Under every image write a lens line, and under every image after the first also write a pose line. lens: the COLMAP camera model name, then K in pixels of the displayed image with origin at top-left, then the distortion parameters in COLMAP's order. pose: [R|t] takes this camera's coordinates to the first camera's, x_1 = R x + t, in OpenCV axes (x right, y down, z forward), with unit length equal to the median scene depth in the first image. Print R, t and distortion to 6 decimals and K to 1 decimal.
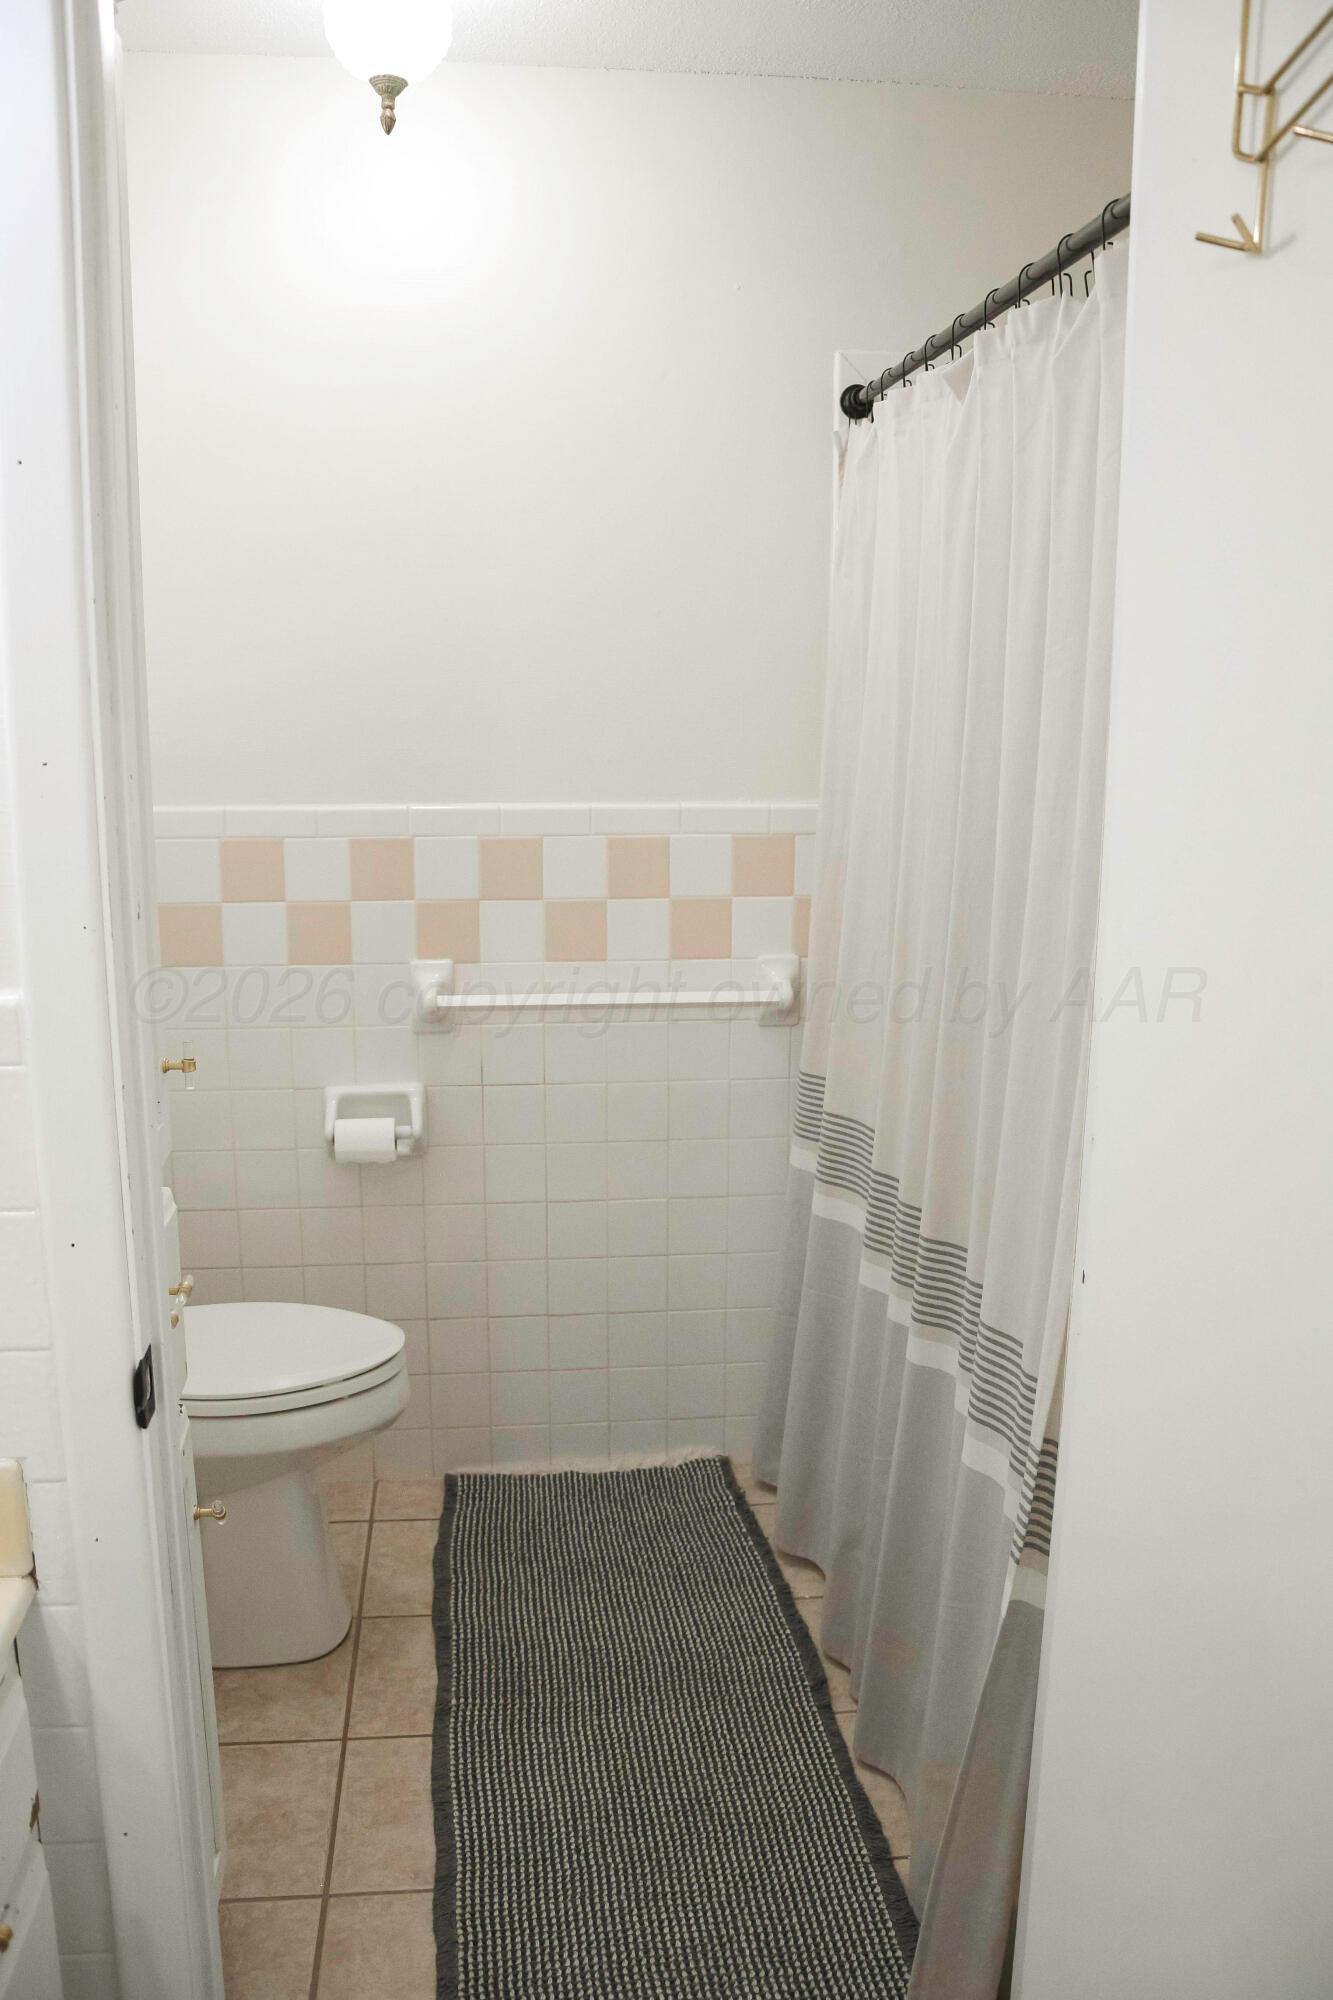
lens RADIAL K [[1676.5, 0, 661.7], [0, 1676.5, 1006.8], [0, 0, 1]] dist [-0.099349, 0.002552]
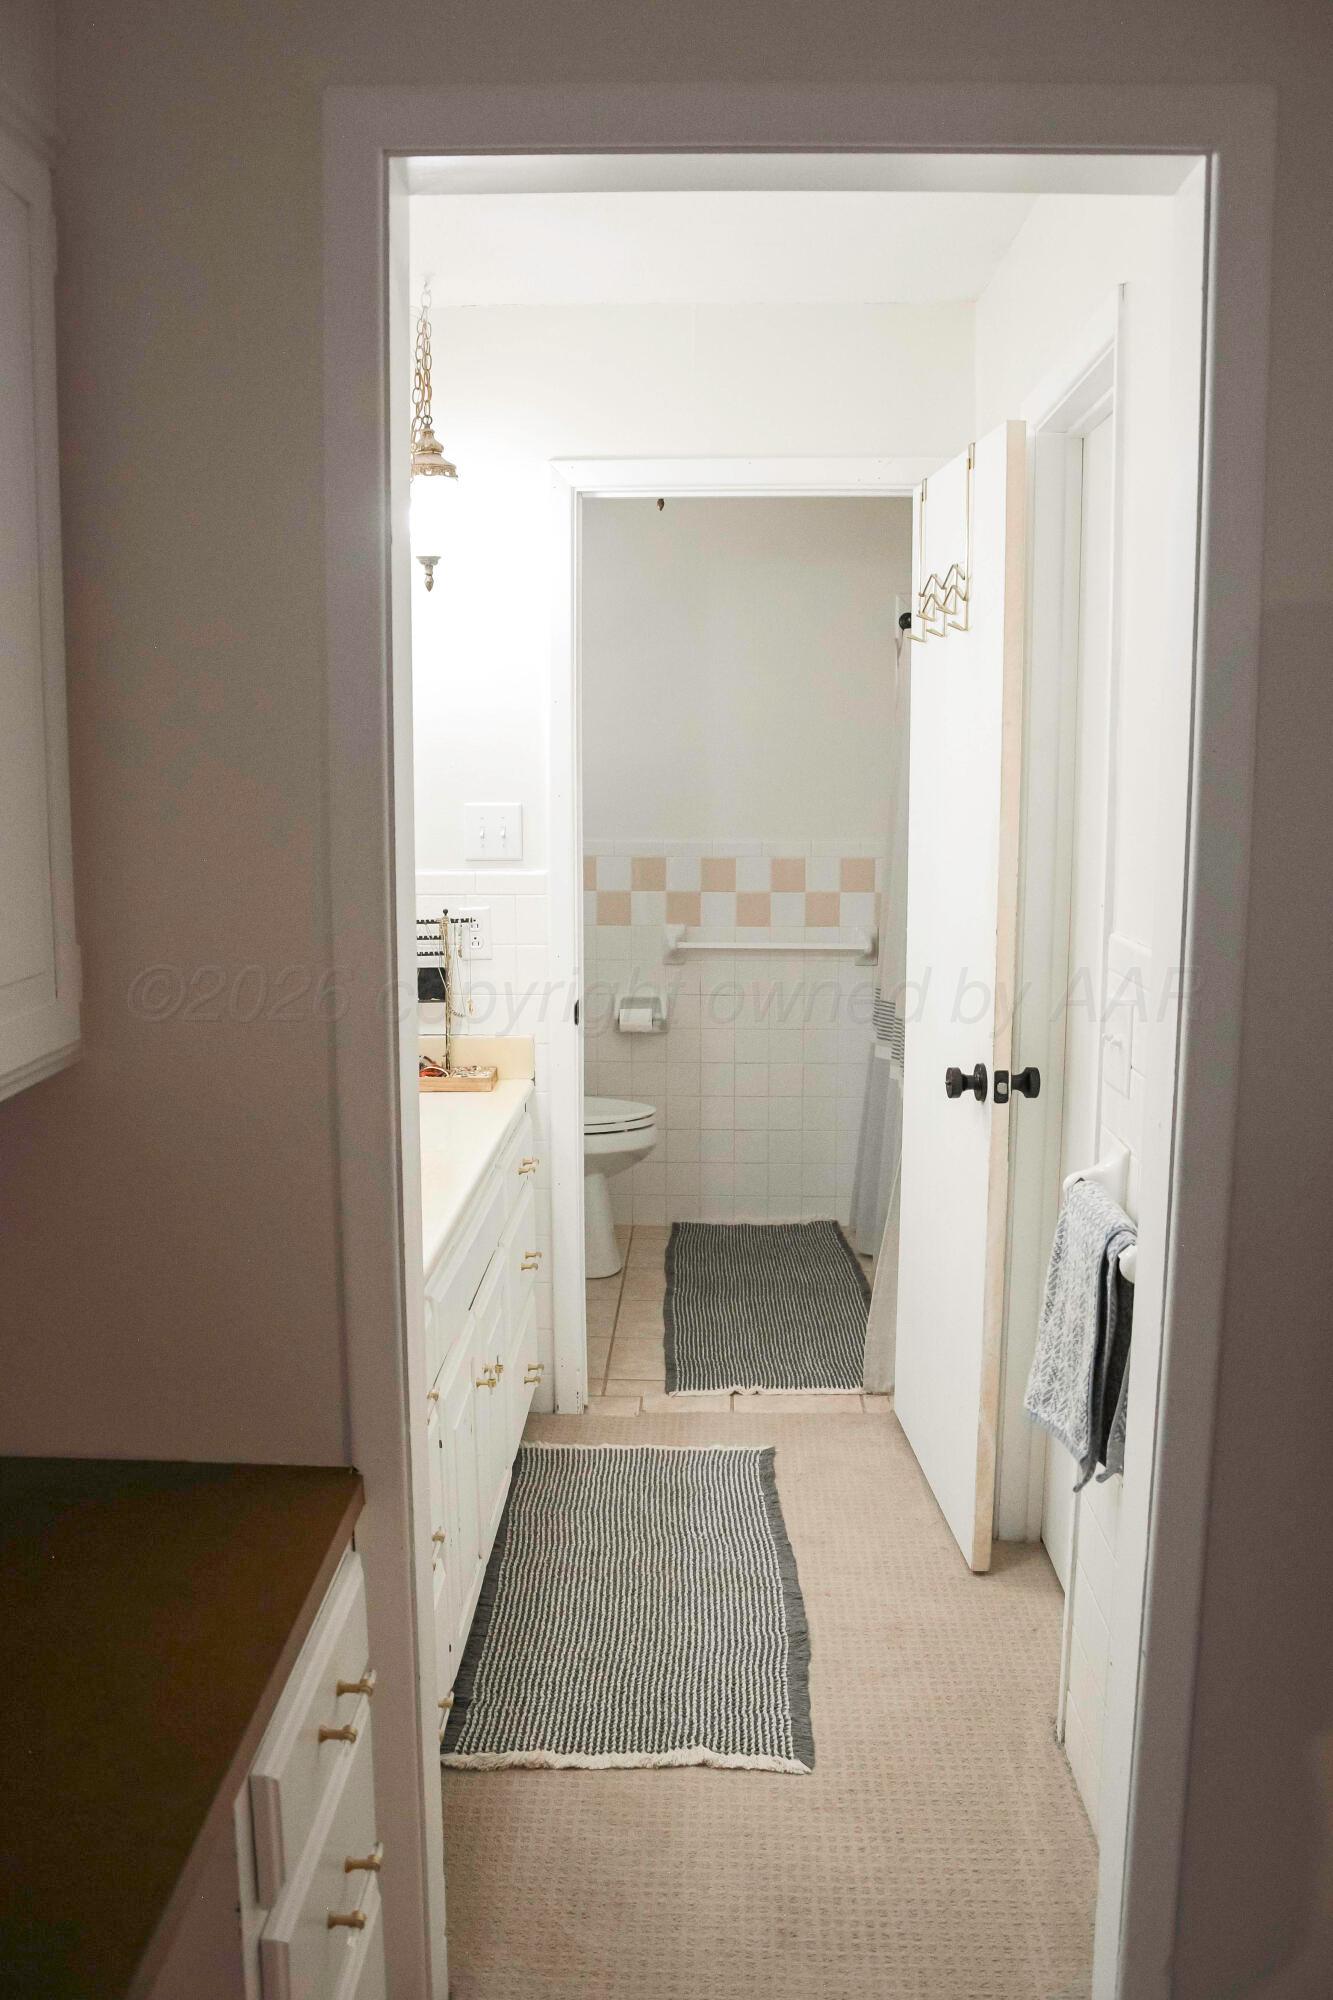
lens RADIAL K [[1676.5, 0, 668.1], [0, 1676.5, 995.5], [0, 0, 1]] dist [-0.099349, 0.002552]
pose [[0.990937, 0.016656, -0.133293, 0.102063], [-0.024693, 0.997960, -0.058866, 0.158640], [0.132040, 0.061624, 0.989327, -0.813255]]
